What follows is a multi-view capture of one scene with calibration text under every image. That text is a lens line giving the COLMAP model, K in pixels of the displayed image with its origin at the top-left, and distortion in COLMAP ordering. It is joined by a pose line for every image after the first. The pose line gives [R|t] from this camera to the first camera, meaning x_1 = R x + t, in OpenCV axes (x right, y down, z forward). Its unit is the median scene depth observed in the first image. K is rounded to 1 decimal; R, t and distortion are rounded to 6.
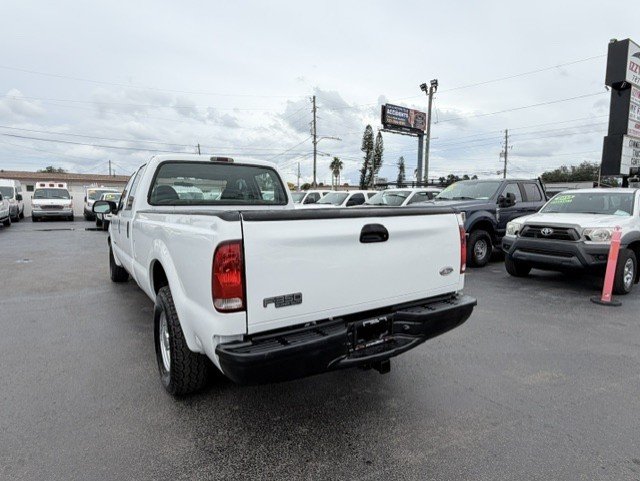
lens RADIAL K [[385.1, 0, 317.6], [0, 385.1, 242.9], [0, 0, 1]] dist [0.001890, 0.000457]
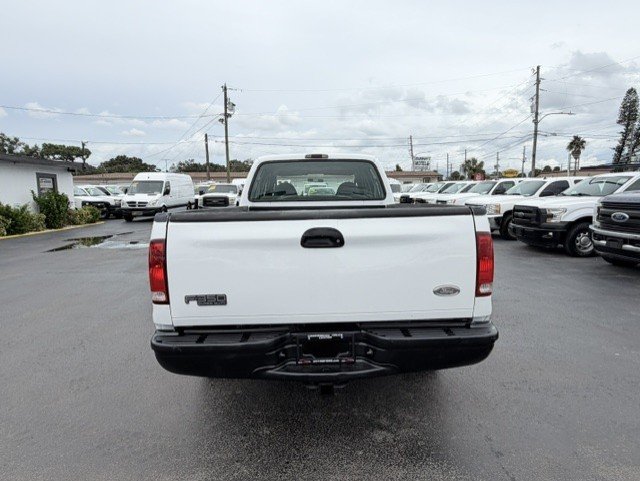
lens RADIAL K [[385.1, 0, 317.6], [0, 385.1, 242.9], [0, 0, 1]] dist [0.001890, 0.000457]
pose [[0.842486, 0.053087, -0.536096, 0.079514], [-0.039591, 0.998543, 0.036662, -0.005857], [0.537261, -0.009663, 0.843360, 0.032531]]
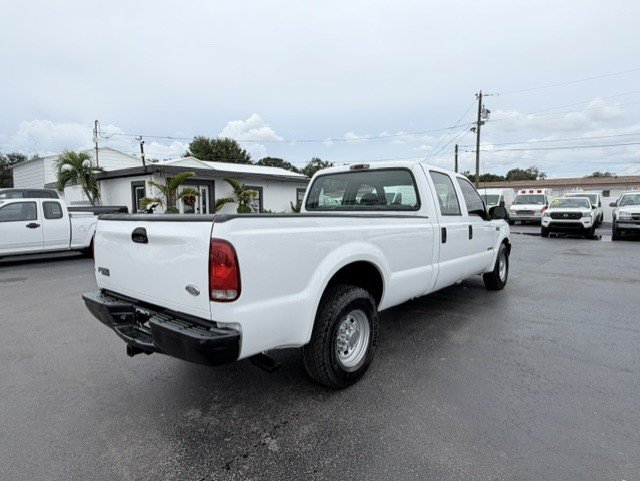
lens RADIAL K [[384.2, 0, 318.4], [0, 384.2, 238.7], [0, 0, 1]] dist [0.001285, -0.000250]
pose [[0.273007, 0.073661, -0.959188, 0.183554], [-0.096045, 0.994170, 0.049011, -0.015980], [0.957206, 0.078745, 0.278490, 0.154456]]
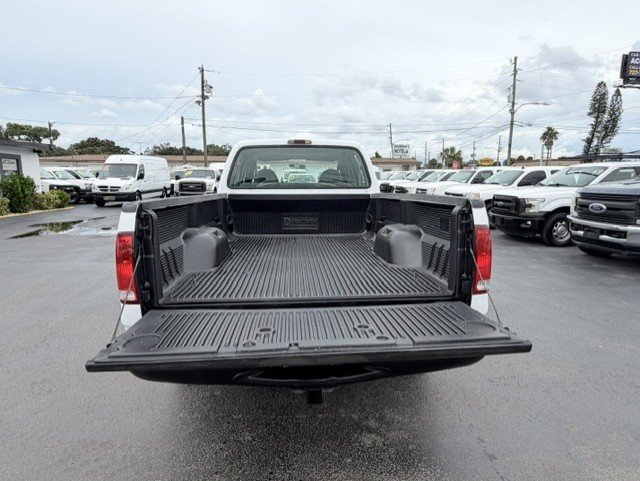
lens RADIAL K [[384.2, 0, 318.4], [0, 384.2, 238.7], [0, 0, 1]] dist [0.001285, -0.000250]
pose [[0.871599, 0.070093, -0.485182, 0.072062], [-0.047436, 0.997140, 0.058838, -0.007463], [0.487919, -0.028268, 0.872431, 0.039572]]
